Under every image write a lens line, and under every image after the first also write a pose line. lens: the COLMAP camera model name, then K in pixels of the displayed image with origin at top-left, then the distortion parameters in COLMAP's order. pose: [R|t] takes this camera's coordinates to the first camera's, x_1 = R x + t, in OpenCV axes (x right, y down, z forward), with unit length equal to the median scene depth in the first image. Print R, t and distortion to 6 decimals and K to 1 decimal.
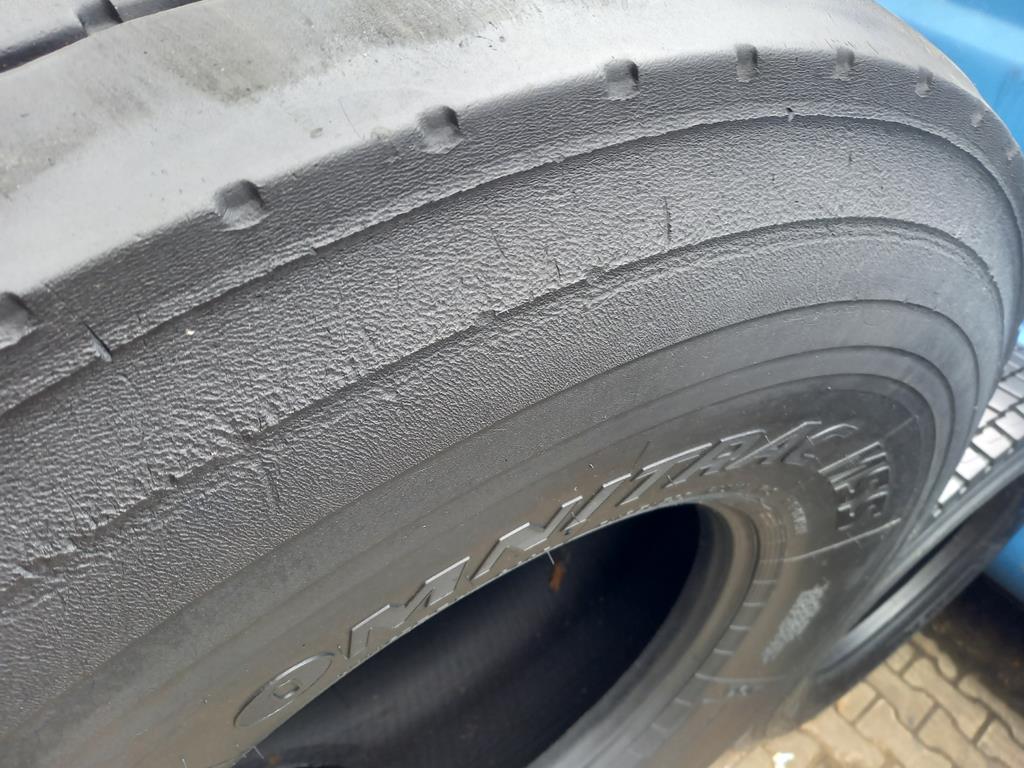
lens RADIAL K [[746.2, 0, 543.2], [0, 746.2, 385.1], [0, 0, 1]] dist [0.054983, -0.068884]
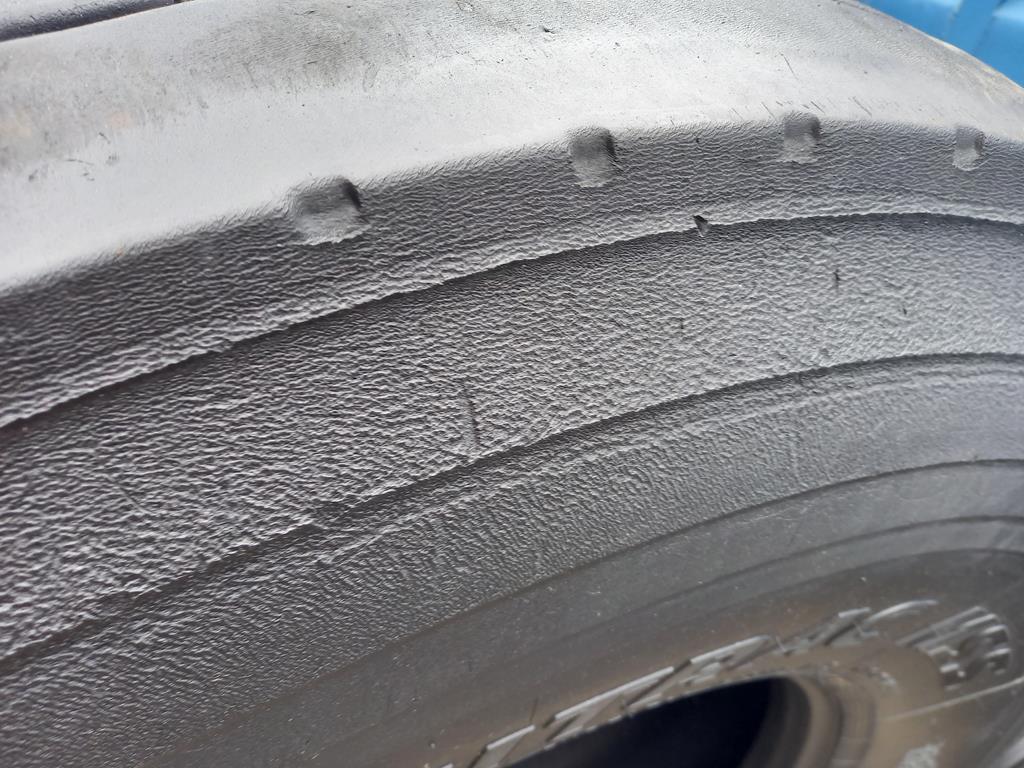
lens RADIAL K [[757.1, 0, 547.2], [0, 757.1, 404.5], [0, 0, 1]] dist [0.005808, -0.008426]
pose [[0.984169, -0.003152, -0.177203, 0.348854], [-0.002023, 0.999577, -0.029017, -0.216260], [0.177220, 0.028917, 0.983746, 0.410700]]
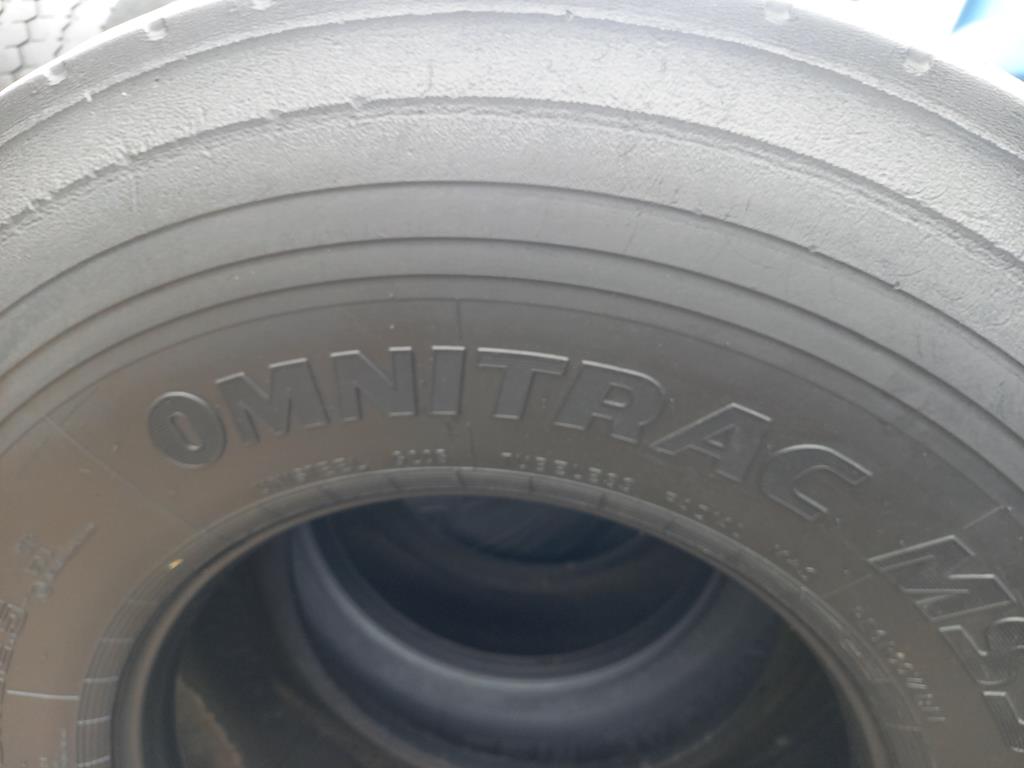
lens RADIAL K [[746.2, 0, 543.2], [0, 746.2, 385.1], [0, 0, 1]] dist [0.054983, -0.068884]
pose [[0.773958, 0.091583, -0.626580, 1.244141], [-0.329314, 0.903368, -0.274733, 0.593768], [0.540872, 0.418973, 0.729328, 0.375531]]
